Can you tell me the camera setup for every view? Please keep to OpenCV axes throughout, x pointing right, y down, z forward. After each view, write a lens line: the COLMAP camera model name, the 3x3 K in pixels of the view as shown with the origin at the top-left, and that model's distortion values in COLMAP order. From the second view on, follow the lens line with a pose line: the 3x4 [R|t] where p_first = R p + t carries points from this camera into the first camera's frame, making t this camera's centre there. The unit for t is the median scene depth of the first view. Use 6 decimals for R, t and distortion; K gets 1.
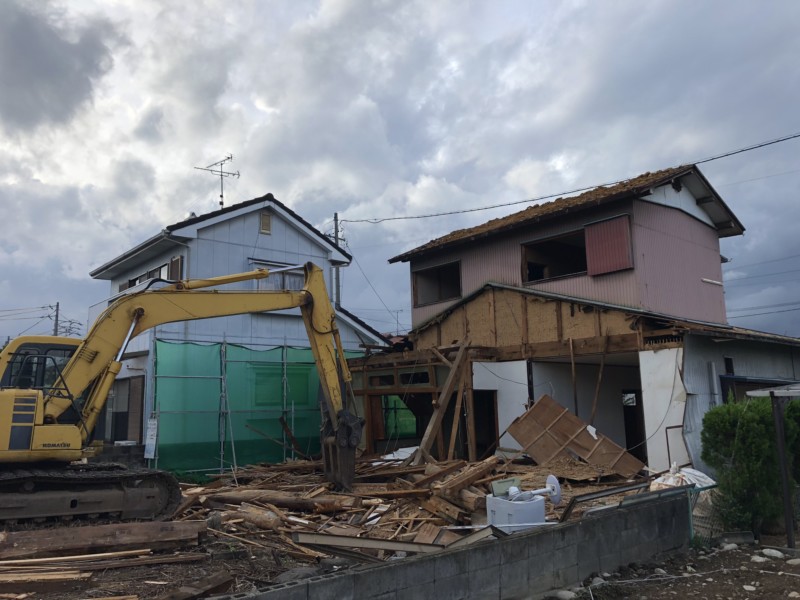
lens RADIAL K [[653.9, 0, 397.0], [0, 653.9, 300.2], [0, 0, 1]] dist [0.042057, -0.036168]
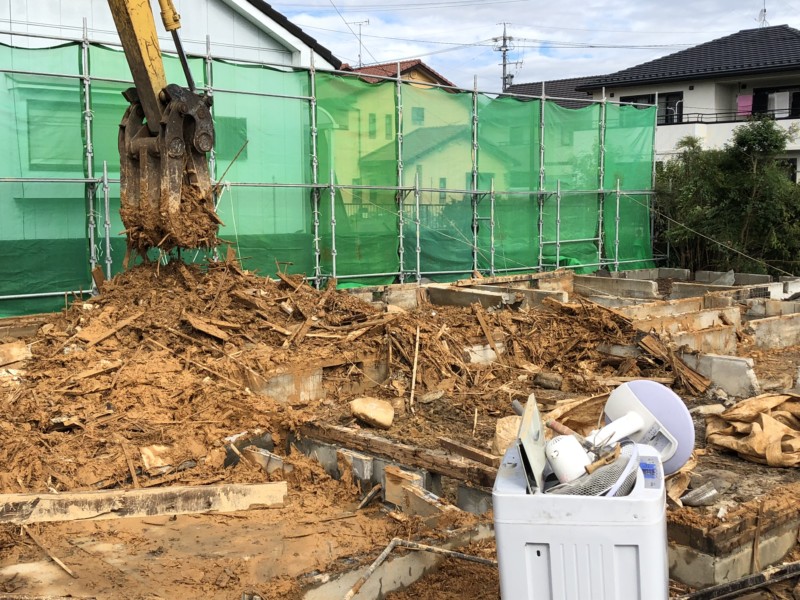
lens RADIAL K [[1015.9, 0, 392.4], [0, 1015.9, 296.4], [0, 0, 1]] dist [0.060030, 0.000000]
pose [[0.999508, 0.019028, 0.024914, 0.037838], [-0.024831, 0.965648, 0.258666, 0.064294], [-0.019137, -0.259157, 0.965646, 0.323384]]
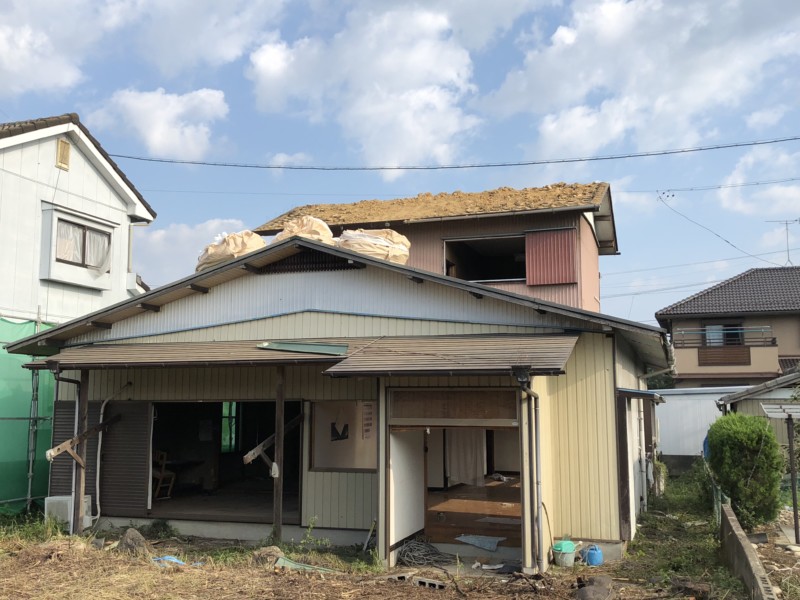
lens RADIAL K [[851.2, 0, 396.6], [0, 851.2, 293.9], [0, 0, 1]] dist [-0.005757, 0.000000]
pose [[0.860911, 0.087501, 0.501175, -0.451442], [-0.100100, 0.994976, -0.001764, -0.001641], [-0.498811, -0.048649, 0.865344, 0.021487]]
